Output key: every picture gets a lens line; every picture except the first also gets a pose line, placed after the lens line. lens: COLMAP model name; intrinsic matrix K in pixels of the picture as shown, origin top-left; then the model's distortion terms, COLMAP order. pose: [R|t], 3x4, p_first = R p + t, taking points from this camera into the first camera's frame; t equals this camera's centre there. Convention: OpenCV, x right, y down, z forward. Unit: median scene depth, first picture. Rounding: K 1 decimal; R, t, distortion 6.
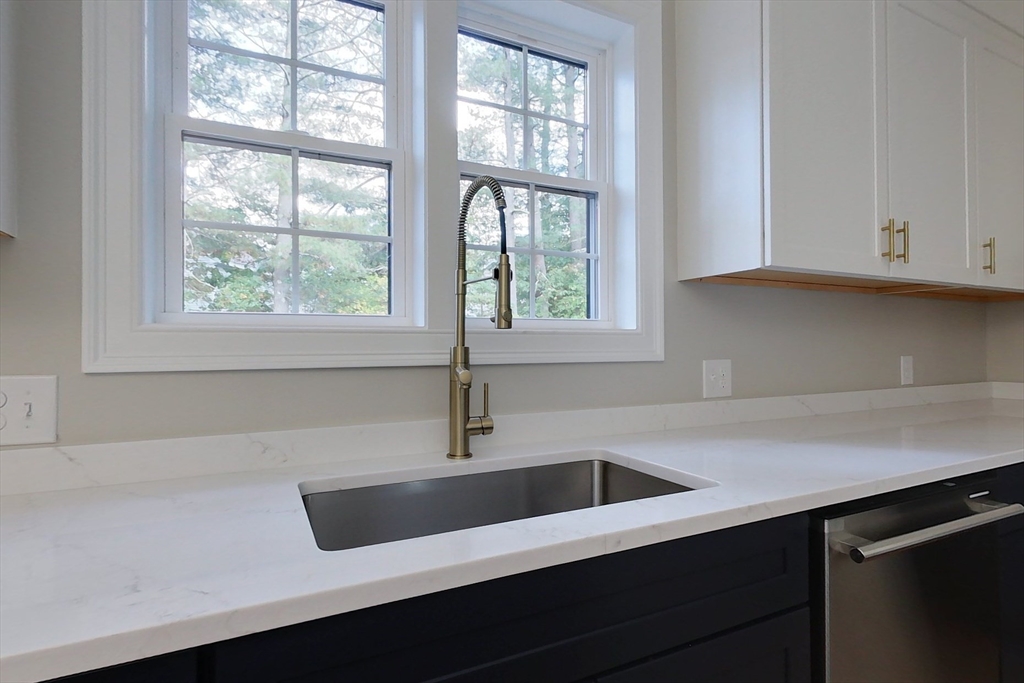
lens RADIAL K [[515.0, 0, 506.6], [0, 515.0, 340.0], [0, 0, 1]] dist [-0.002282, 0.001657]
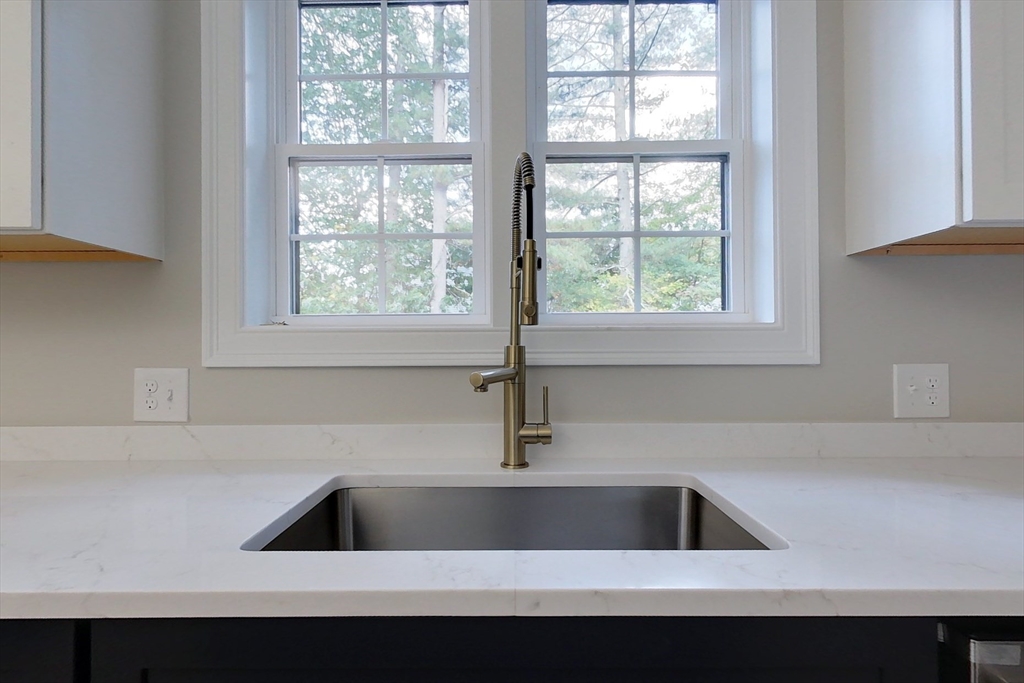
lens RADIAL K [[515.0, 0, 514.4], [0, 515.0, 338.6], [0, 0, 1]] dist [-0.002282, 0.001657]
pose [[0.897554, -0.005540, -0.440871, 0.247753], [0.005917, 0.999982, -0.000519, 0.001096], [0.440866, -0.002143, 0.897570, 0.144742]]
